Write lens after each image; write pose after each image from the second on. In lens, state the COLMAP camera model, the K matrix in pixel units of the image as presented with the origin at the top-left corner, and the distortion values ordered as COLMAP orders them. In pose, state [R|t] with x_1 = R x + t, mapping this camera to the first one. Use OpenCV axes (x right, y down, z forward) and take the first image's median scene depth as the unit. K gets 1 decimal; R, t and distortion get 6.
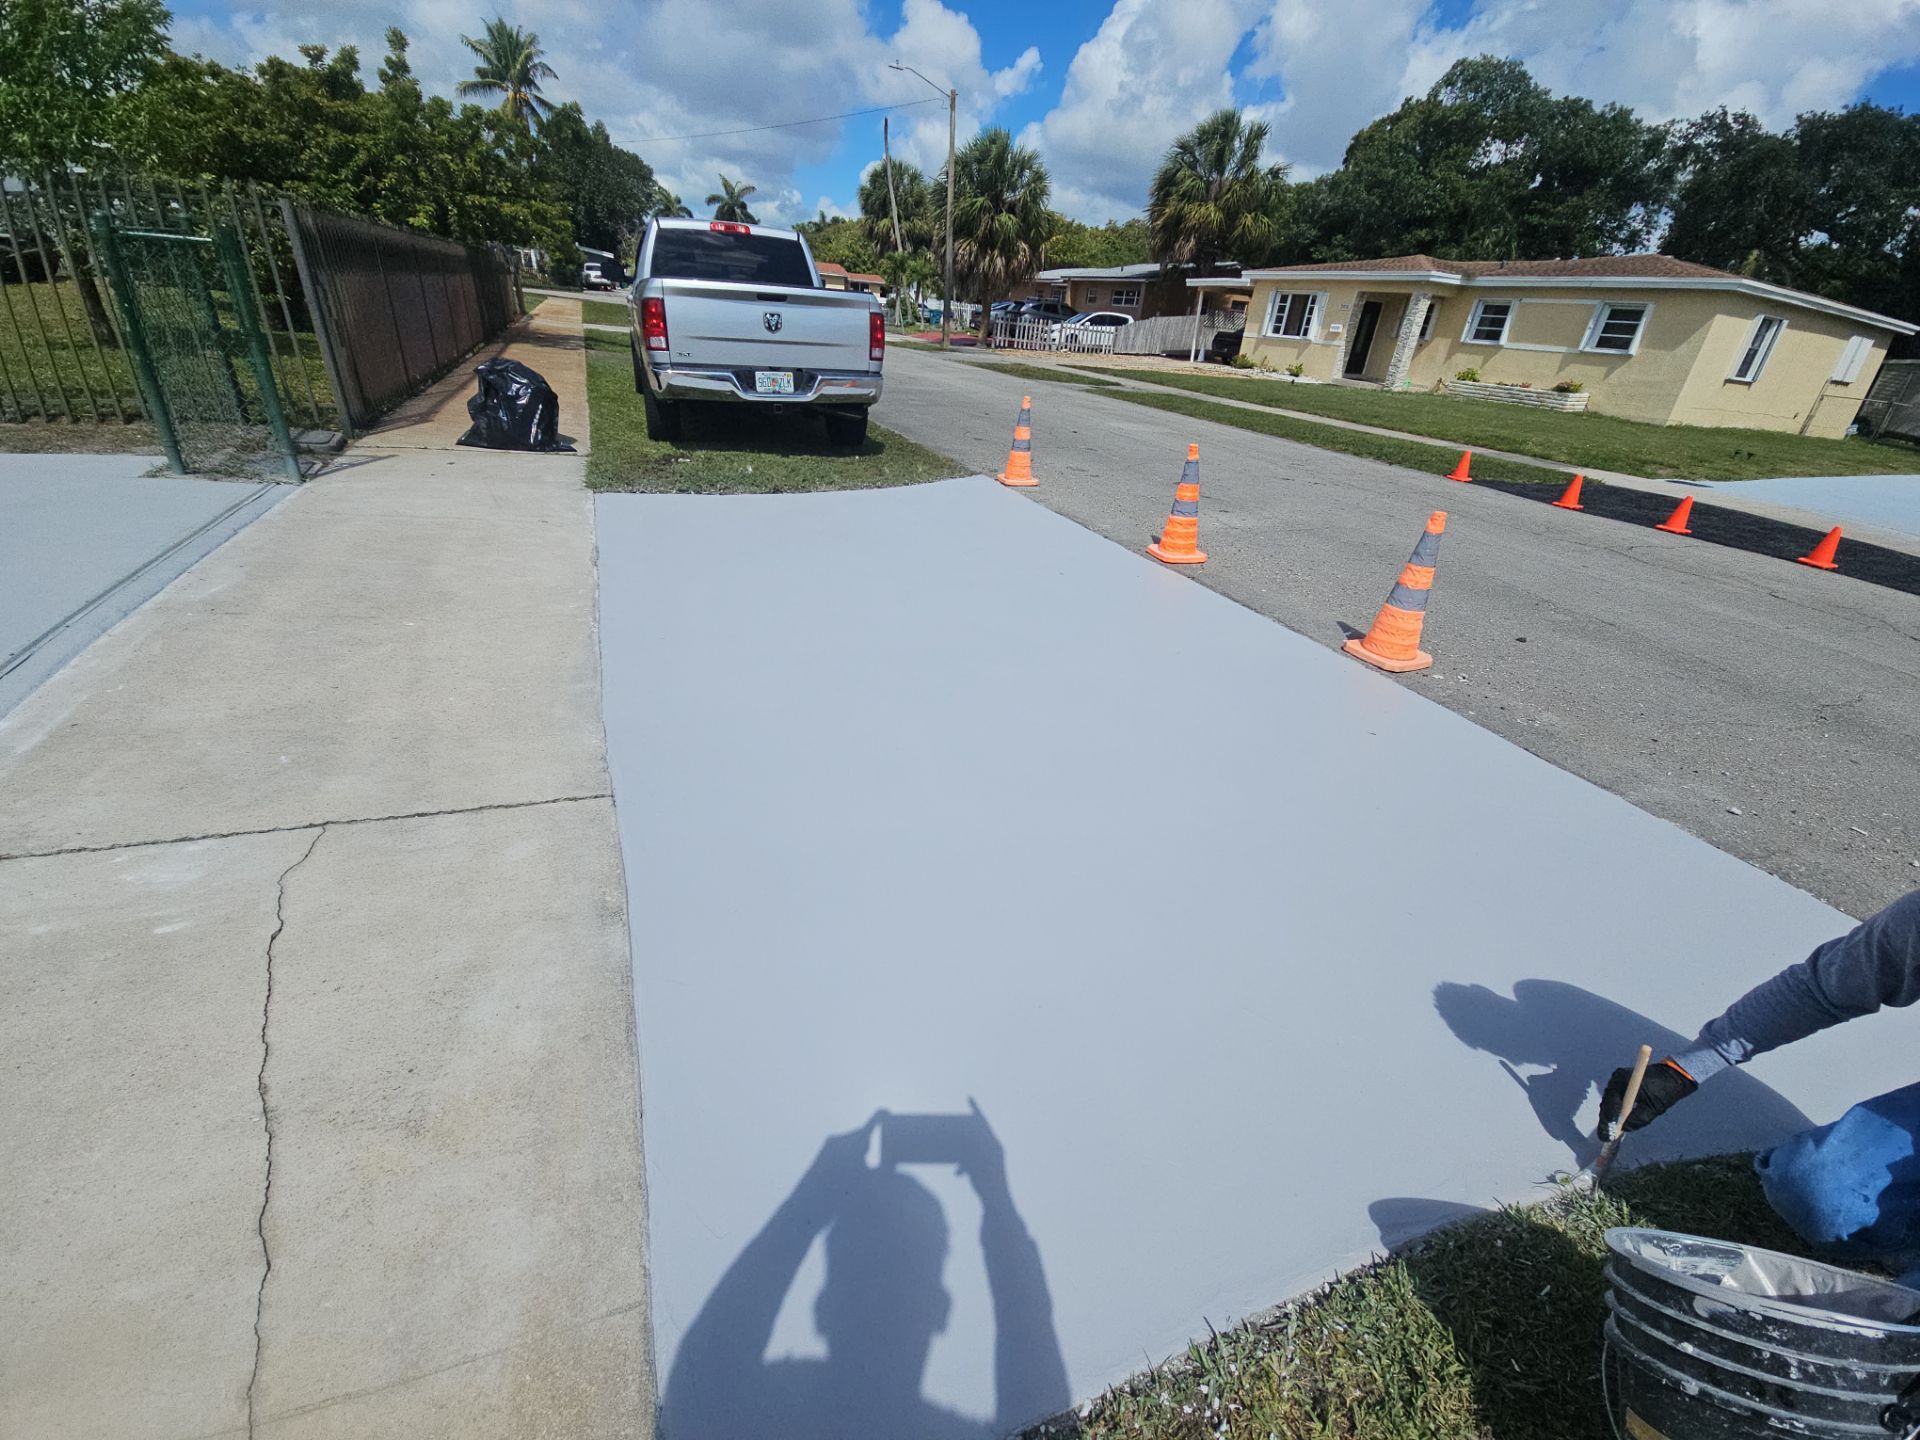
lens RADIAL K [[768.6, 0, 971.8], [0, 768.6, 727.9], [0, 0, 1]] dist [0.010413, -0.010656]
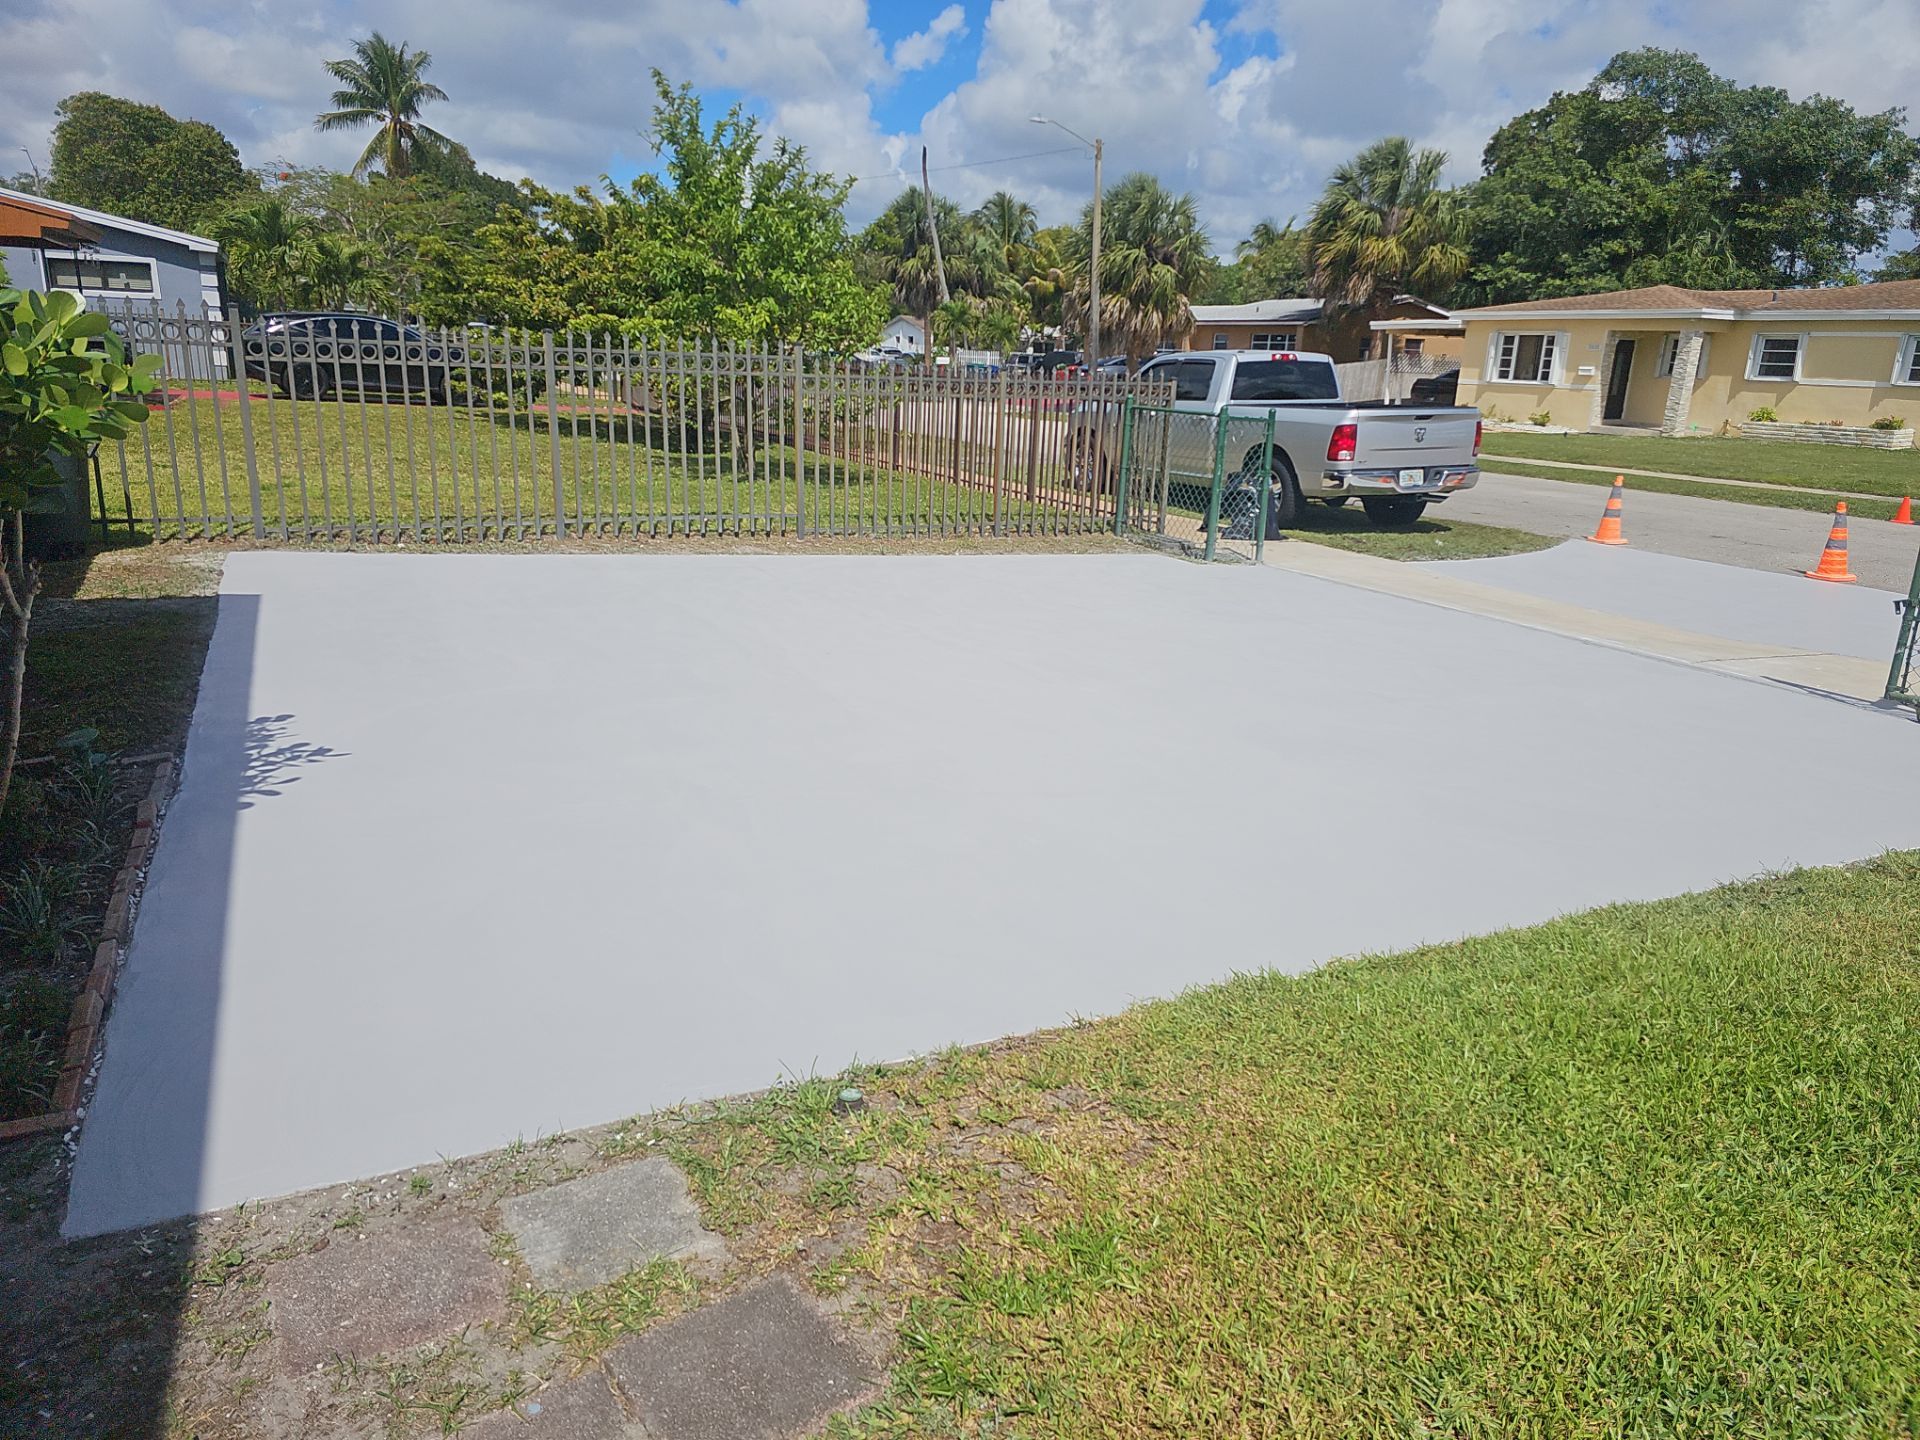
lens RADIAL K [[1266.0, 0, 925.2], [0, 1266.0, 706.1], [0, 0, 1]] dist [0.076940, -0.072691]
pose [[0.996559, -0.063479, 0.053293, -0.323963], [0.073450, 0.974293, -0.212976, 0.081613], [-0.038403, 0.216158, 0.975603, -0.252303]]
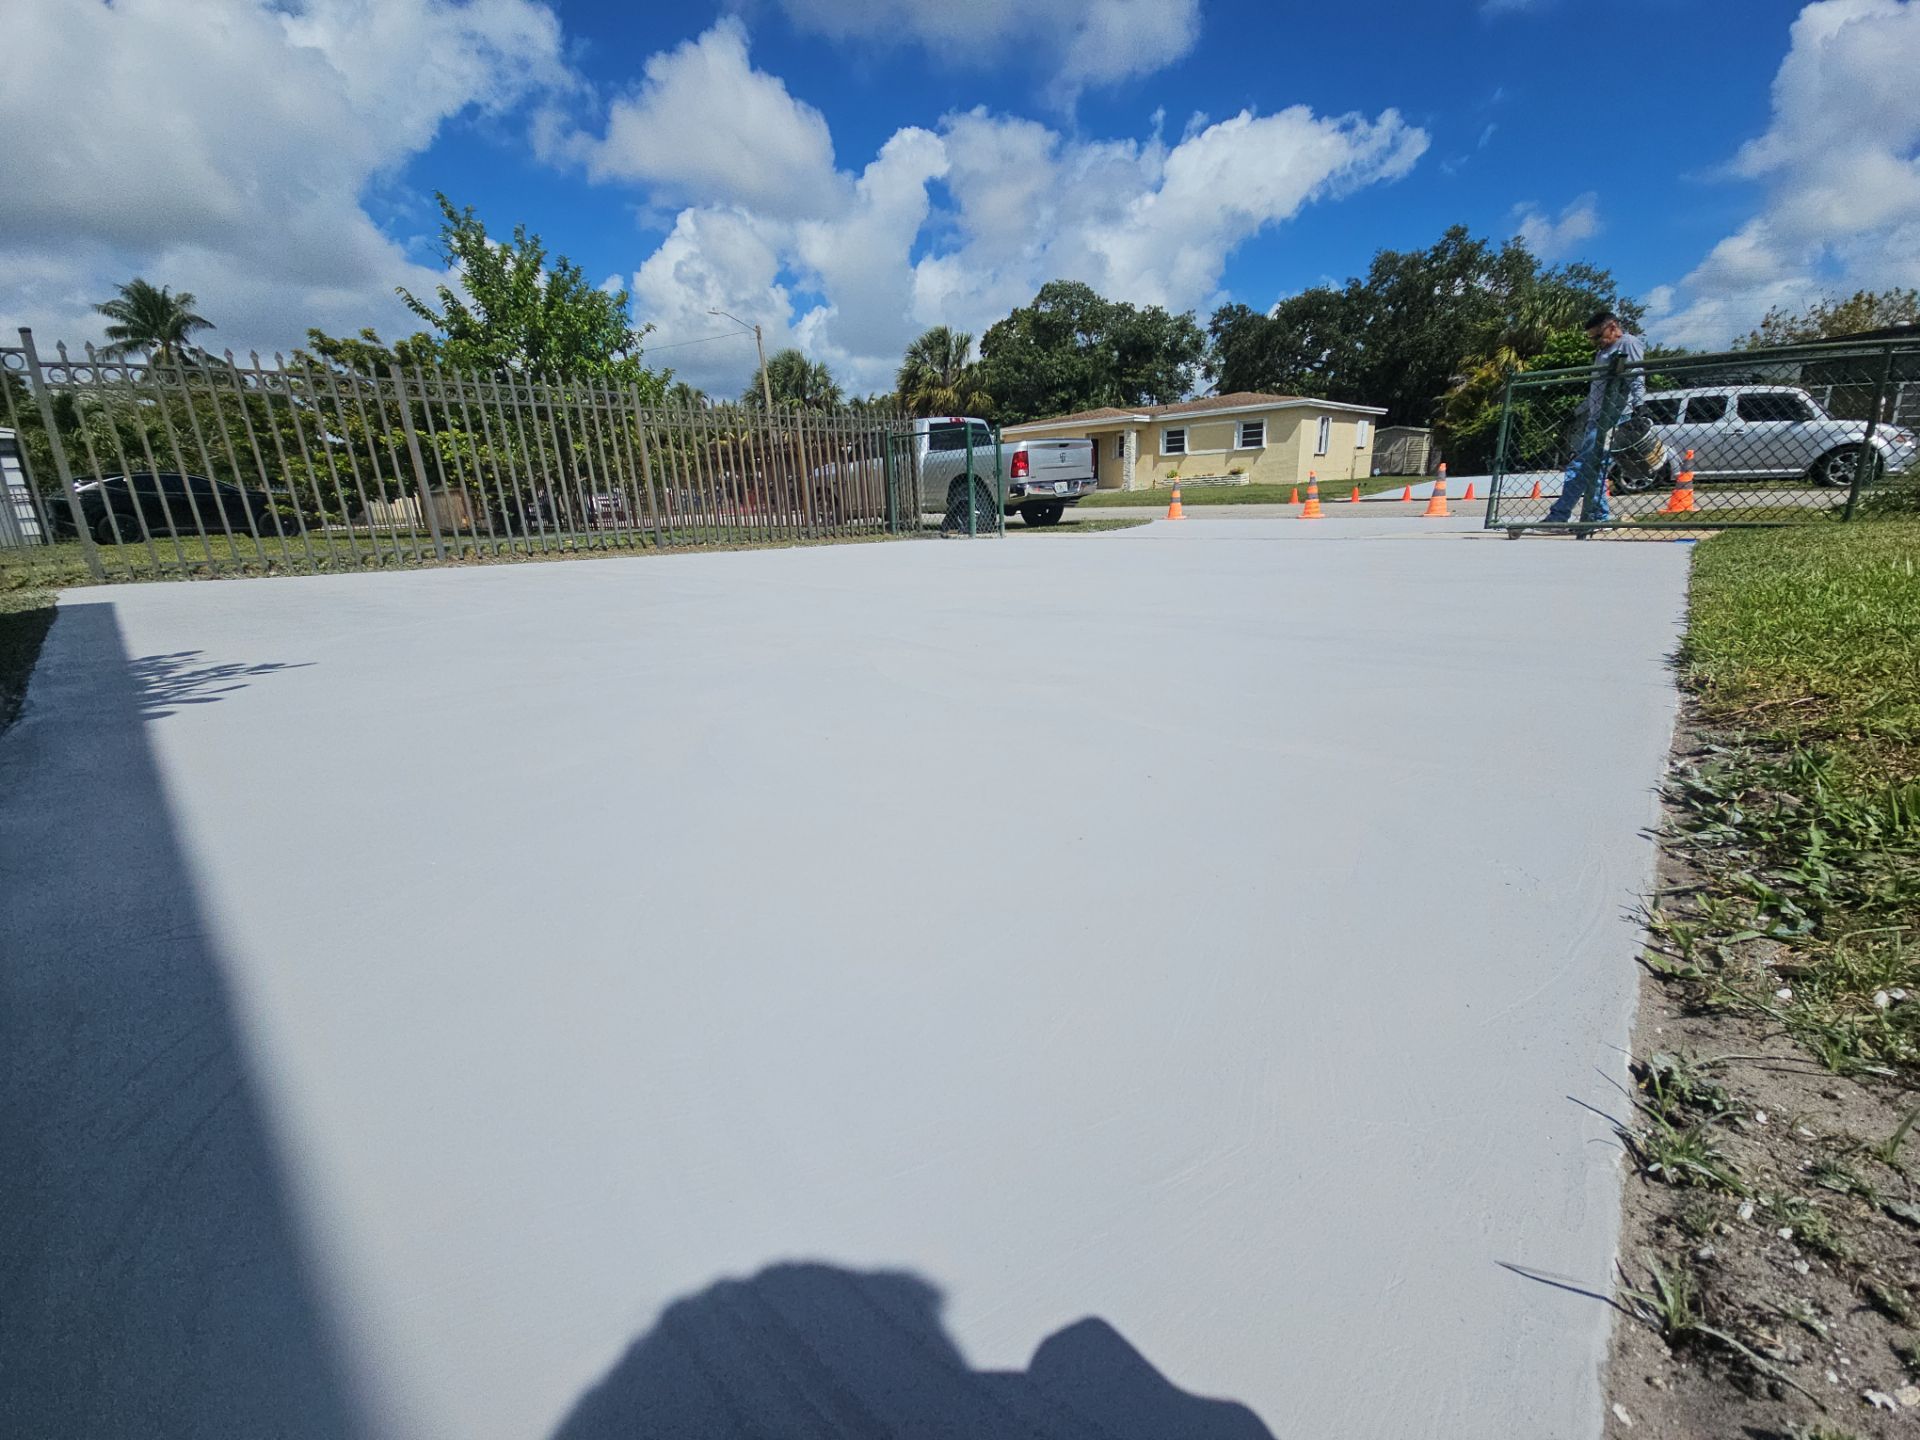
lens RADIAL K [[810.4, 0, 956.3], [0, 810.4, 725.2], [0, 0, 1]] dist [0.000289, -0.012198]
pose [[0.895375, -0.236358, 0.377409, -0.378223], [0.308728, 0.940249, -0.143589, 0.084199], [-0.320920, 0.245083, 0.914847, -0.163021]]
